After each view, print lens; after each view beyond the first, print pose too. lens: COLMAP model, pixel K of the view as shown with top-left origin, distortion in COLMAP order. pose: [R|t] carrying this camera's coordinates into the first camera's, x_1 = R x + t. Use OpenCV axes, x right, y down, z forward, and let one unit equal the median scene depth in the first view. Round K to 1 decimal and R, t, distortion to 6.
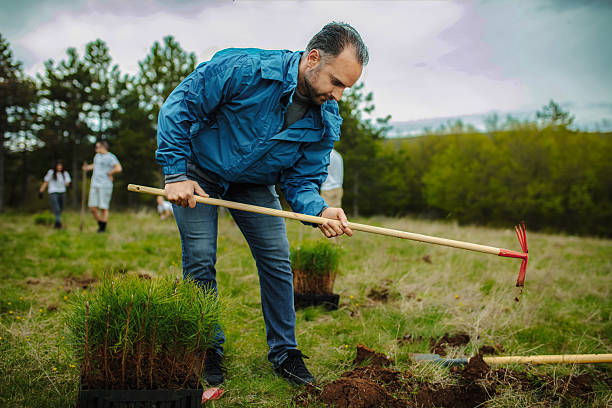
lens RADIAL K [[576.9, 0, 310.0], [0, 576.9, 201.8], [0, 0, 1]] dist [-0.020046, 0.000000]
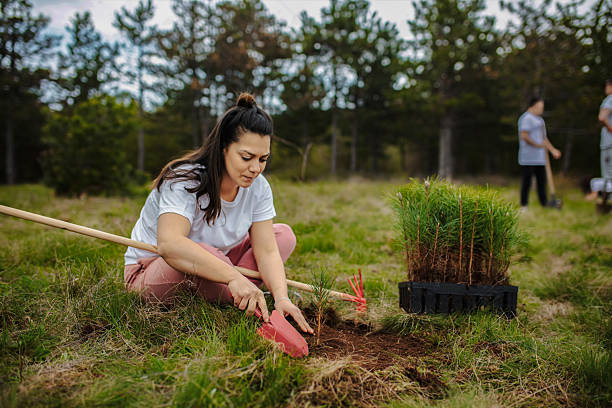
lens RADIAL K [[576.9, 0, 304.2], [0, 576.9, 202.3], [0, 0, 1]] dist [-0.020046, 0.000000]
pose [[0.942185, 0.036087, -0.333143, -0.187275], [-0.018047, 0.998206, 0.057088, 0.002330], [0.334606, -0.047776, 0.941146, 0.182529]]
